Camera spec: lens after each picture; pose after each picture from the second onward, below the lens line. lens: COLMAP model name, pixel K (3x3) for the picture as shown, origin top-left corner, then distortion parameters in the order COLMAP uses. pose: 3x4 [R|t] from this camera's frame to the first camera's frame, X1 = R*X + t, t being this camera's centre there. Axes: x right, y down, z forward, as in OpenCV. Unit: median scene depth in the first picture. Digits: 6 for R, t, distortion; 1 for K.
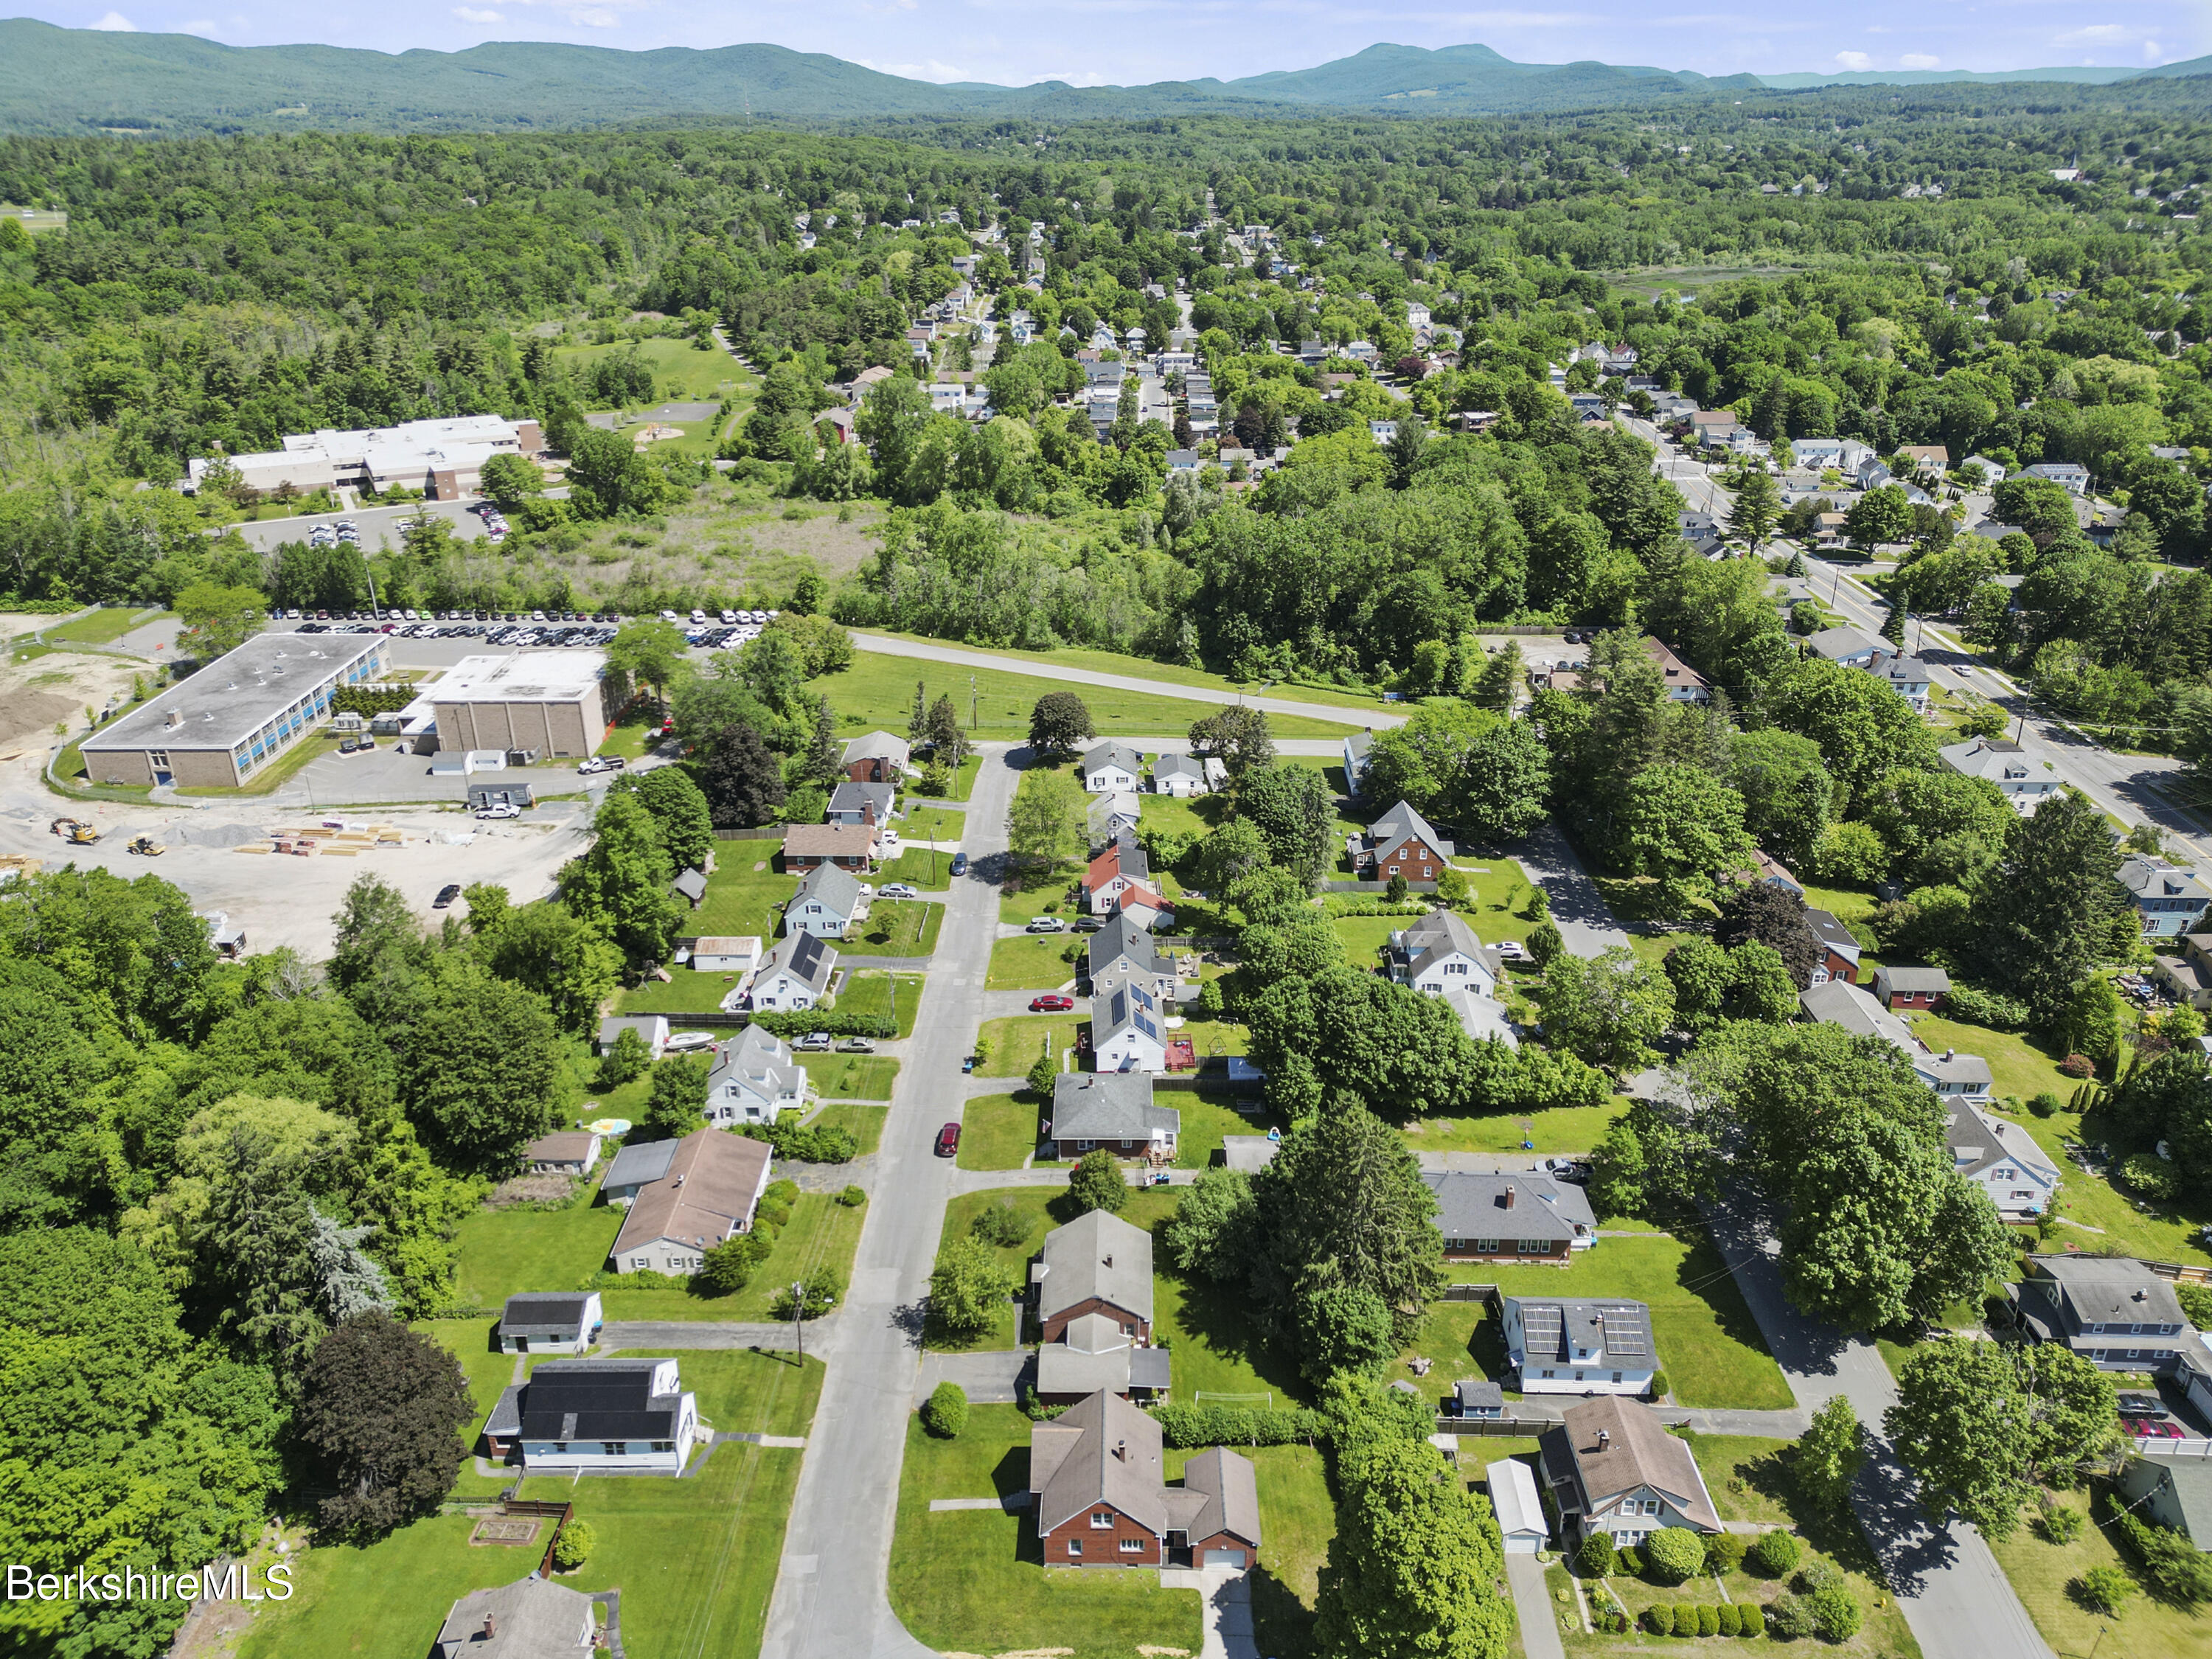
lens RADIAL K [[1554.9, 0, 1106.0], [0, 1554.9, 829.5], [0, 0, 1]] dist [0.070662, -0.000520]
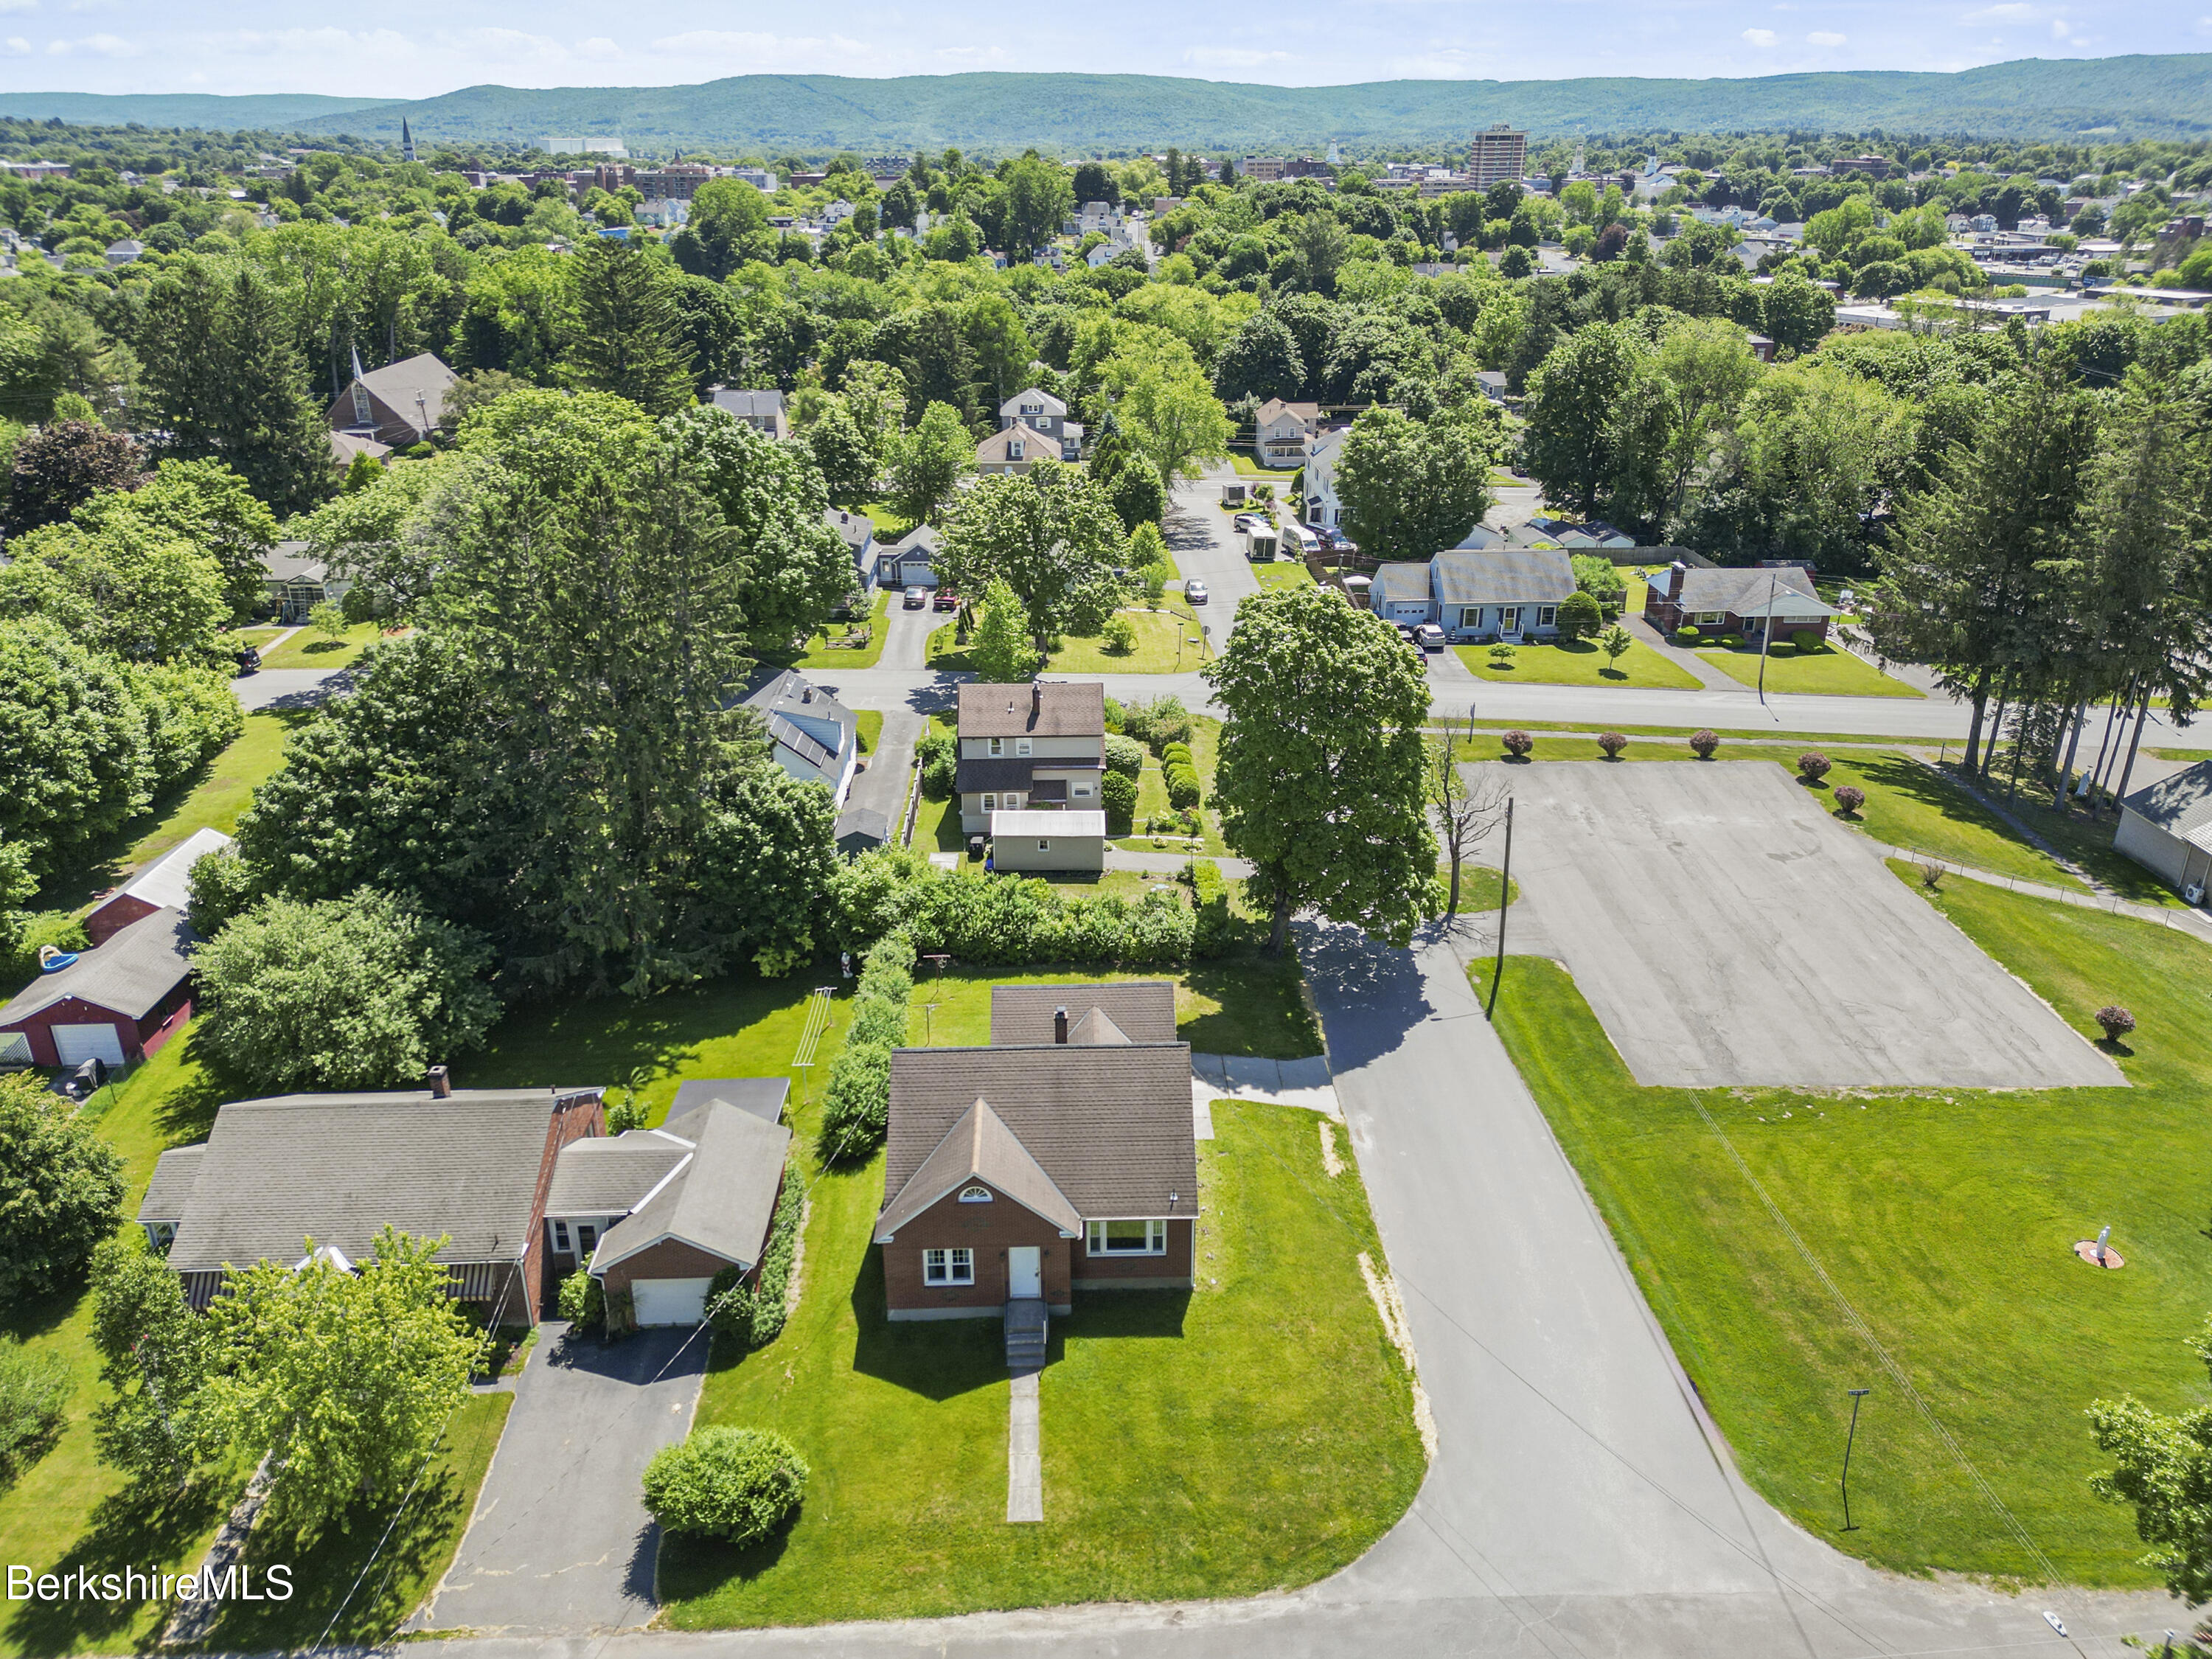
lens RADIAL K [[1566.1, 0, 1110.0], [0, 1566.1, 768.5], [0, 0, 1]] dist [0.077133, -0.080941]
pose [[-0.046771, -0.367822, 0.928719, -0.407078], [0.437589, 0.828234, 0.350062, 0.168545], [-0.897958, 0.422770, 0.122218, 0.896371]]
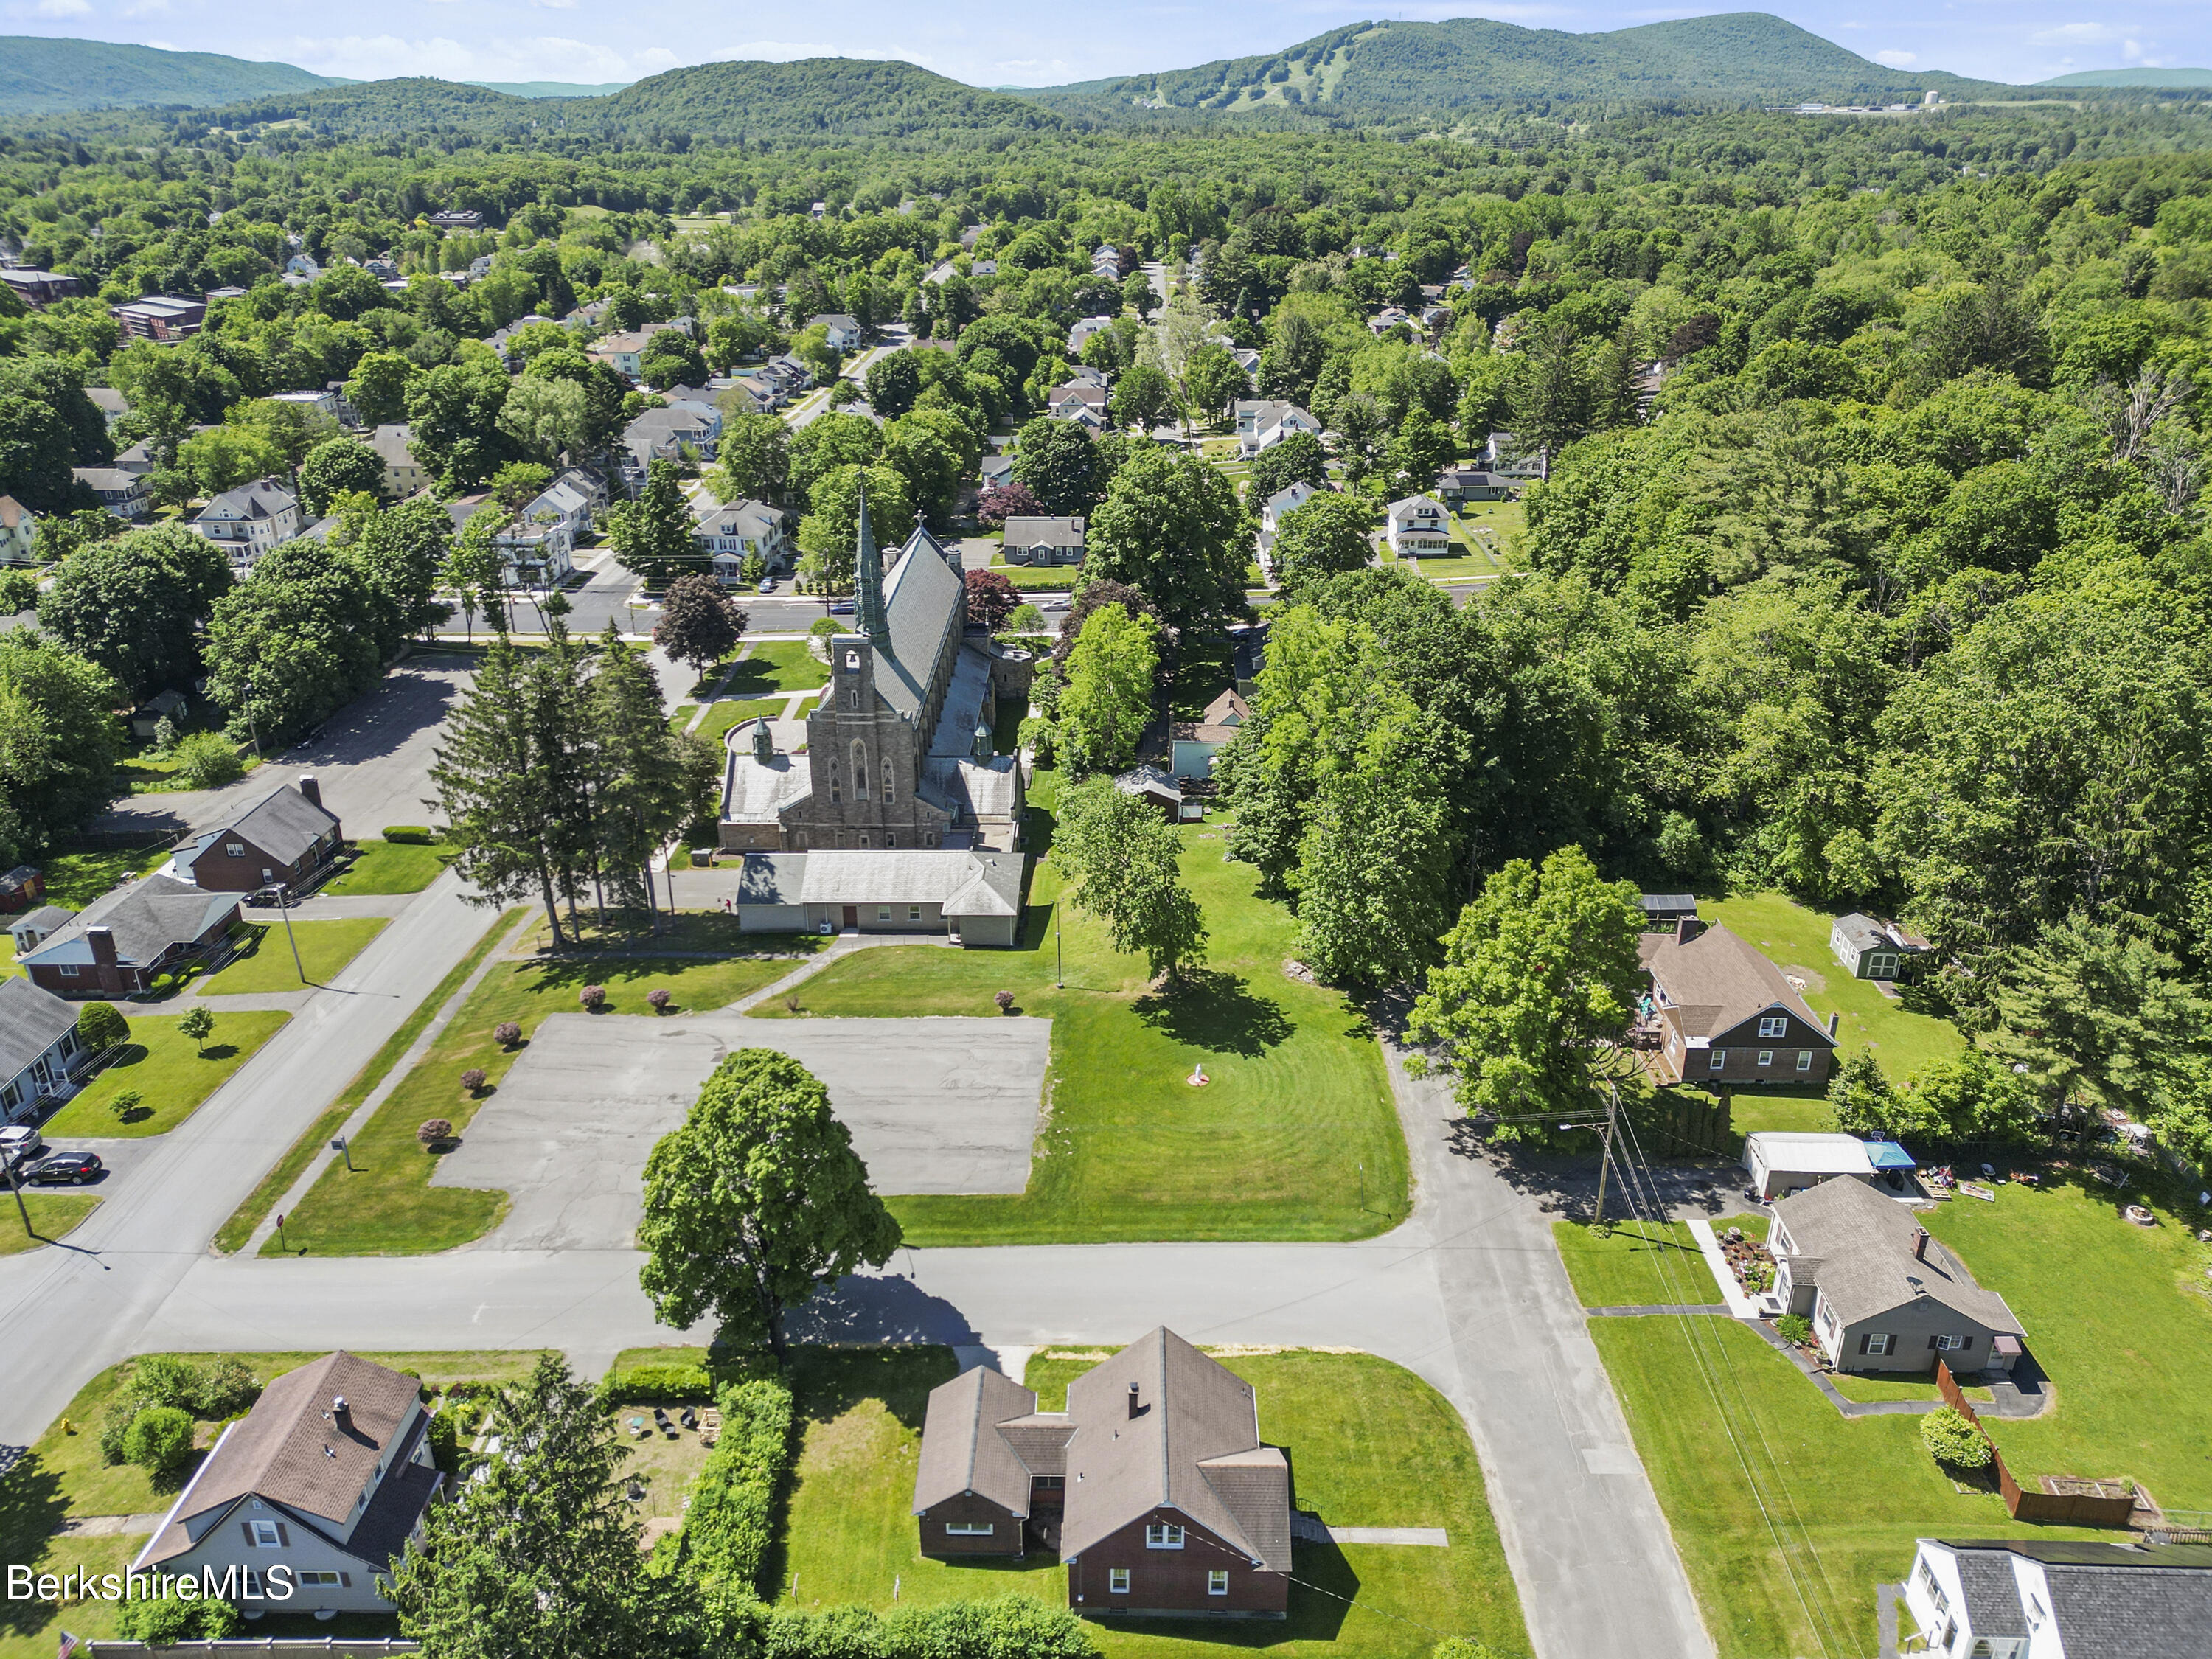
lens RADIAL K [[1566.1, 0, 1110.0], [0, 1566.1, 768.5], [0, 0, 1]] dist [0.077133, -0.080941]
pose [[-0.999994, 0.002407, -0.002311, 0.020502], [-0.000134, 0.663198, 0.748444, -0.238590], [0.003334, 0.748441, -0.663194, 1.231387]]
